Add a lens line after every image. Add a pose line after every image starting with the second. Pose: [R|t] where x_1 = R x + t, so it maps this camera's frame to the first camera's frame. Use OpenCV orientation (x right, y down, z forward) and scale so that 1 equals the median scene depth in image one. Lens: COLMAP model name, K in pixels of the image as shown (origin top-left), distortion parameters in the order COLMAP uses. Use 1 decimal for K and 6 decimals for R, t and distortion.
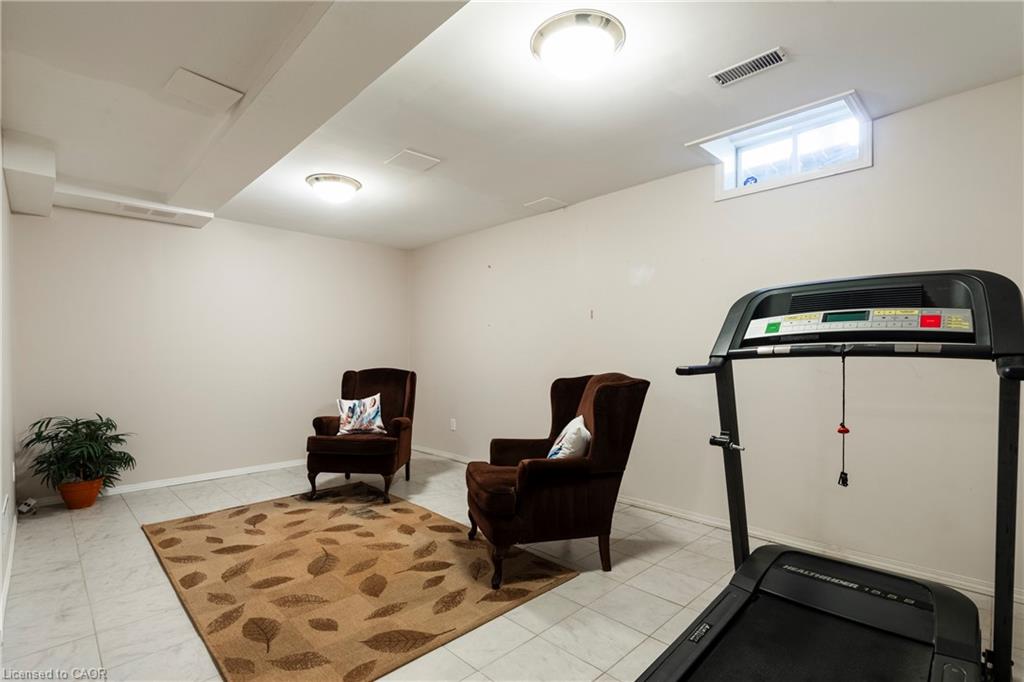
lens RADIAL K [[469.2, 0, 513.4], [0, 469.2, 365.2], [0, 0, 1]] dist [0.008903, 0.000481]
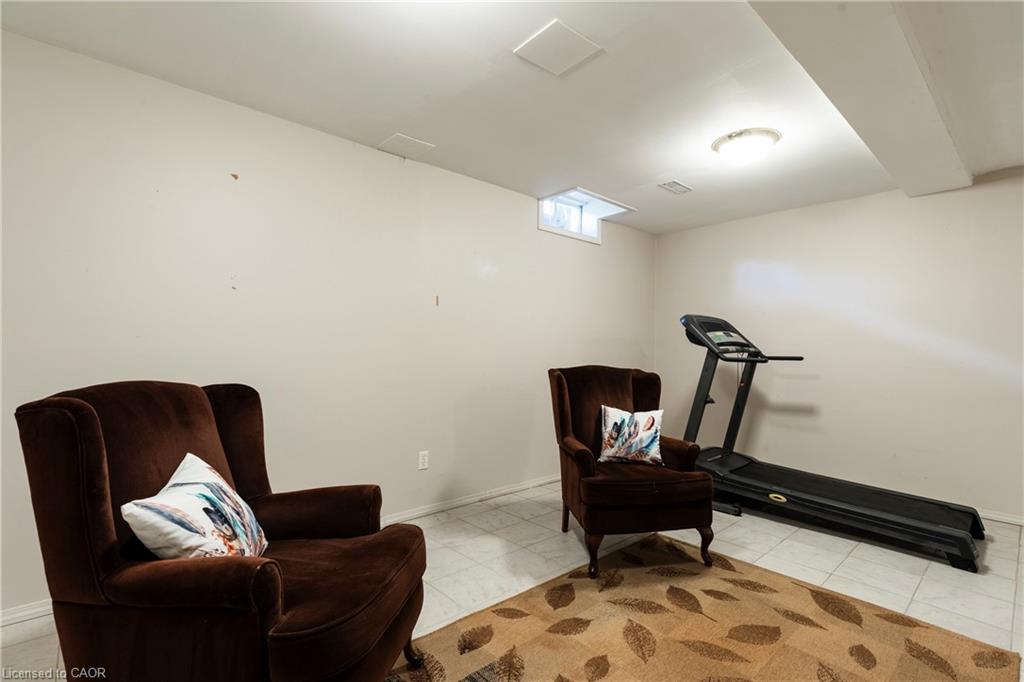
lens RADIAL K [[469.2, 0, 508.5], [0, 469.2, 342.7], [0, 0, 1]] dist [0.008903, 0.000481]
pose [[0.060618, 0.011673, 0.998093, -1.085758], [0.005489, 0.999913, -0.012027, -0.031986], [-0.998146, 0.006207, 0.060548, 1.297967]]
